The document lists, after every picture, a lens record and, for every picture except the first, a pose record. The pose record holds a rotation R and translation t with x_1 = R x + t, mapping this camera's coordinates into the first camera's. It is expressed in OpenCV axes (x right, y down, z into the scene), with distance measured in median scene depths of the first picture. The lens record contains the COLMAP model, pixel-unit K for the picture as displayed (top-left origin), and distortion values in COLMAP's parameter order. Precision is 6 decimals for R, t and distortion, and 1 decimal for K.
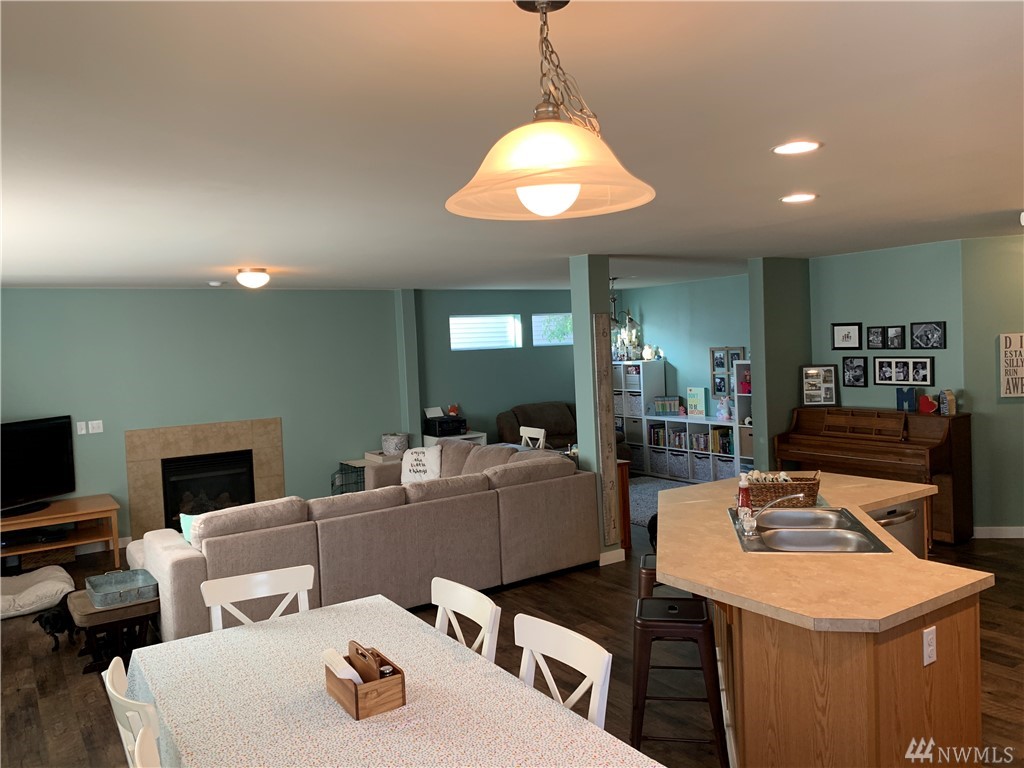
lens RADIAL K [[792.1, 0, 510.0], [0, 792.1, 379.5], [0, 0, 1]] dist [0.043633, -0.050539]
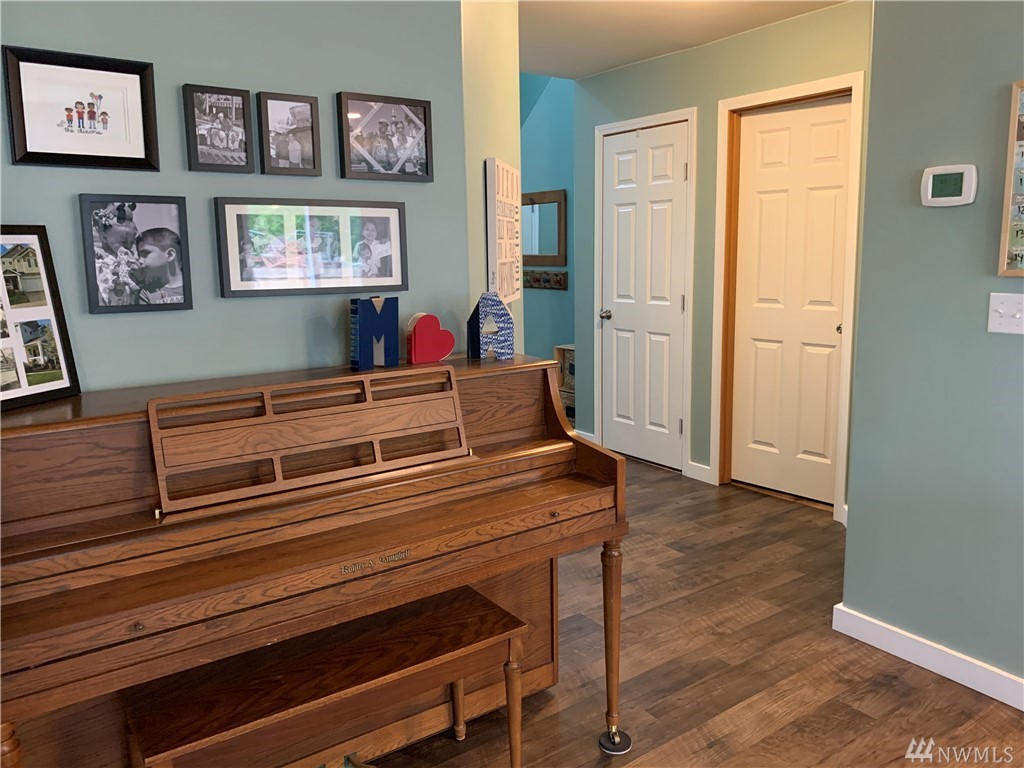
lens RADIAL K [[792.1, 0, 509.9], [0, 792.1, 376.0], [0, 0, 1]] dist [0.043633, -0.050539]
pose [[-0.023725, -0.120973, 0.992372, 0.164896], [0.065367, 0.990340, 0.122288, 0.006357], [-0.997579, 0.067770, -0.015588, 0.903554]]
